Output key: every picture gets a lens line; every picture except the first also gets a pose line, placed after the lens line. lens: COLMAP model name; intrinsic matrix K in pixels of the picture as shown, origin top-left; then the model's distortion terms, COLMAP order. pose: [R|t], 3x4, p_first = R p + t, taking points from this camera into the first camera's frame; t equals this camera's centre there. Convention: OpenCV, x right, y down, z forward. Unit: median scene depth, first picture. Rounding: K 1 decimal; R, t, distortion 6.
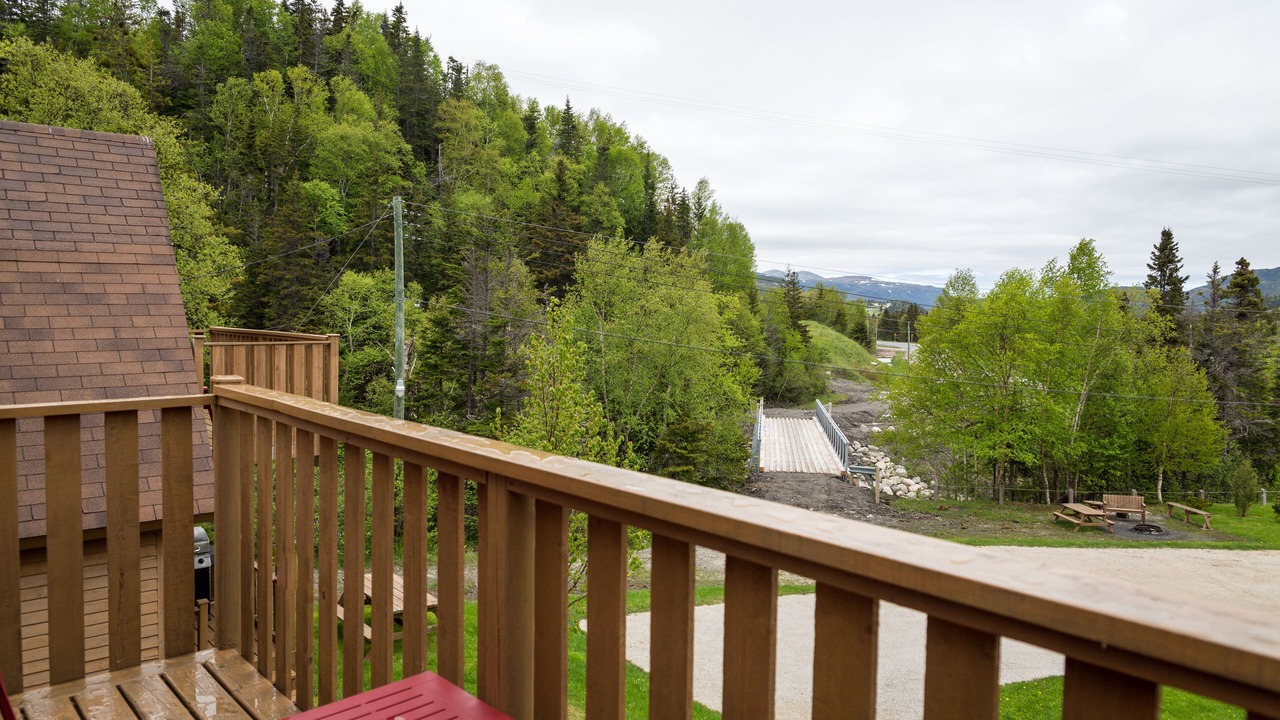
lens RADIAL K [[866.6, 0, 640.0], [0, 866.6, 360.0], [0, 0, 1]] dist [0.006463, 0.001284]
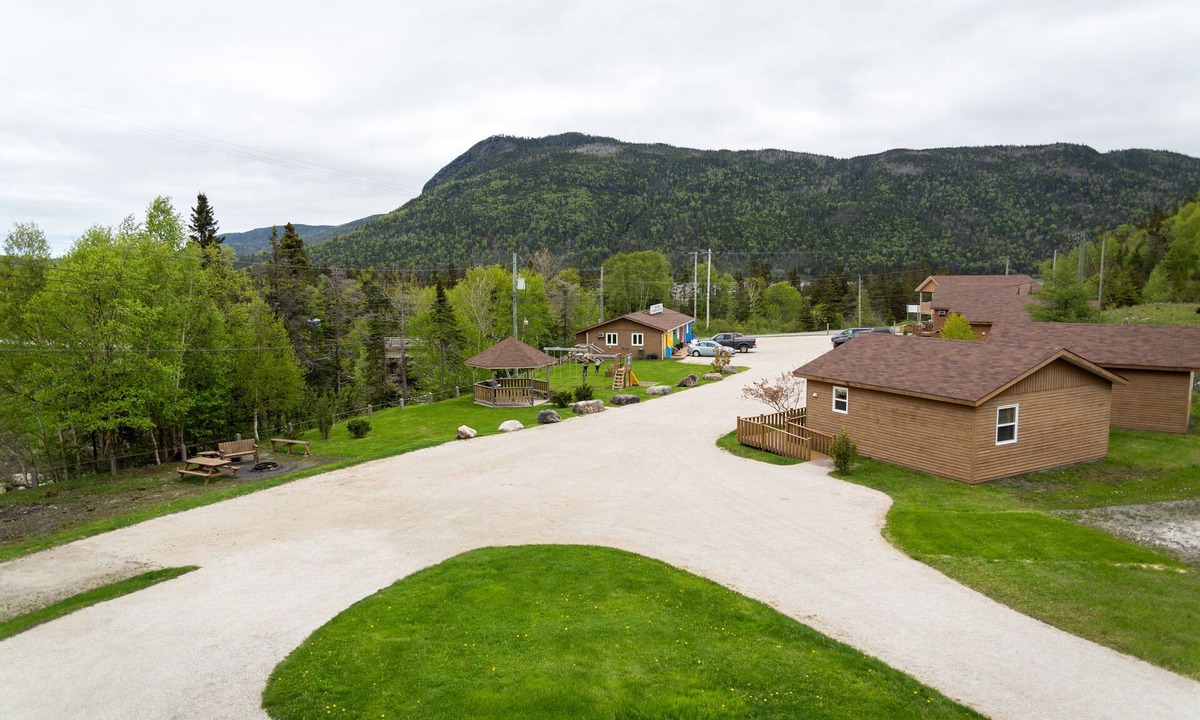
lens RADIAL K [[808.2, 0, 600.0], [0, 808.2, 360.0], [0, 0, 1]] dist [0.005869, 0.000245]
pose [[0.516771, -0.109290, 0.849119, -0.046401], [0.062224, 0.993990, 0.090066, -0.005691], [-0.853859, 0.006292, 0.520466, 0.080800]]
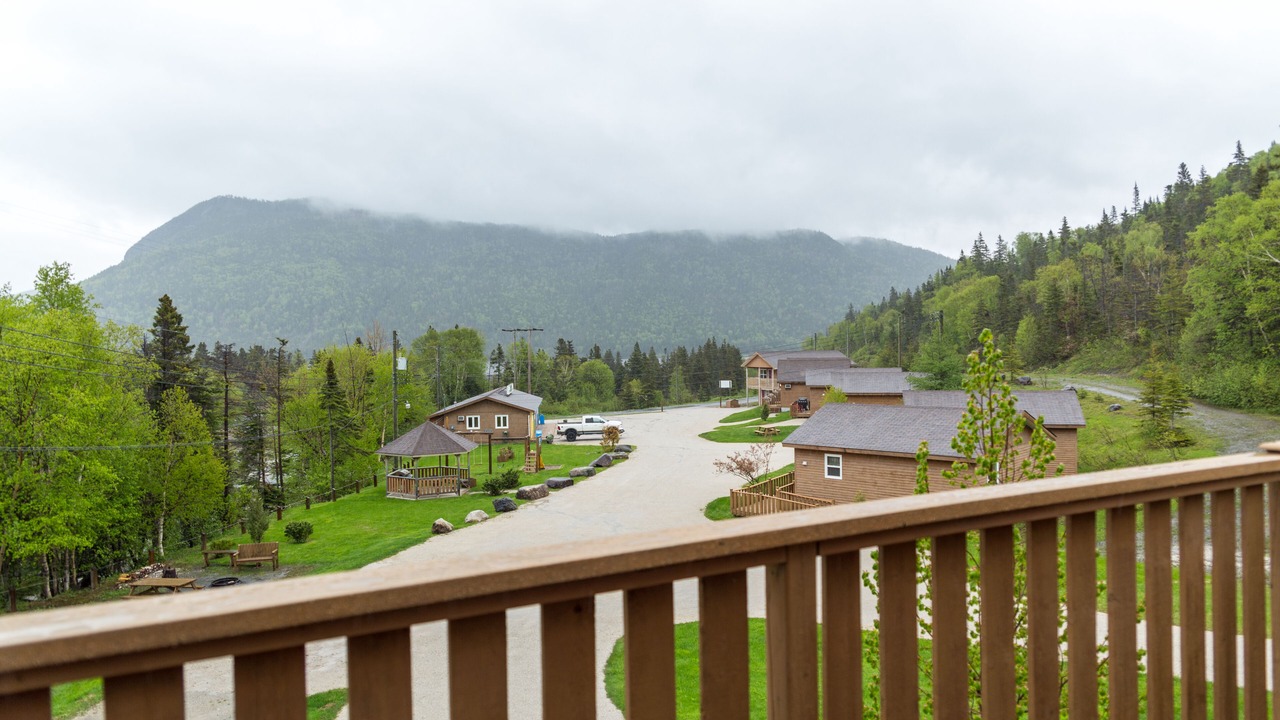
lens RADIAL K [[866.6, 0, 640.0], [0, 866.6, 360.0], [0, 0, 1]] dist [0.006463, 0.001284]
pose [[0.216272, -0.030378, 0.975860, -0.129926], [0.073053, 0.997217, 0.014853, -0.014287], [-0.973596, 0.068077, 0.217889, 0.213763]]
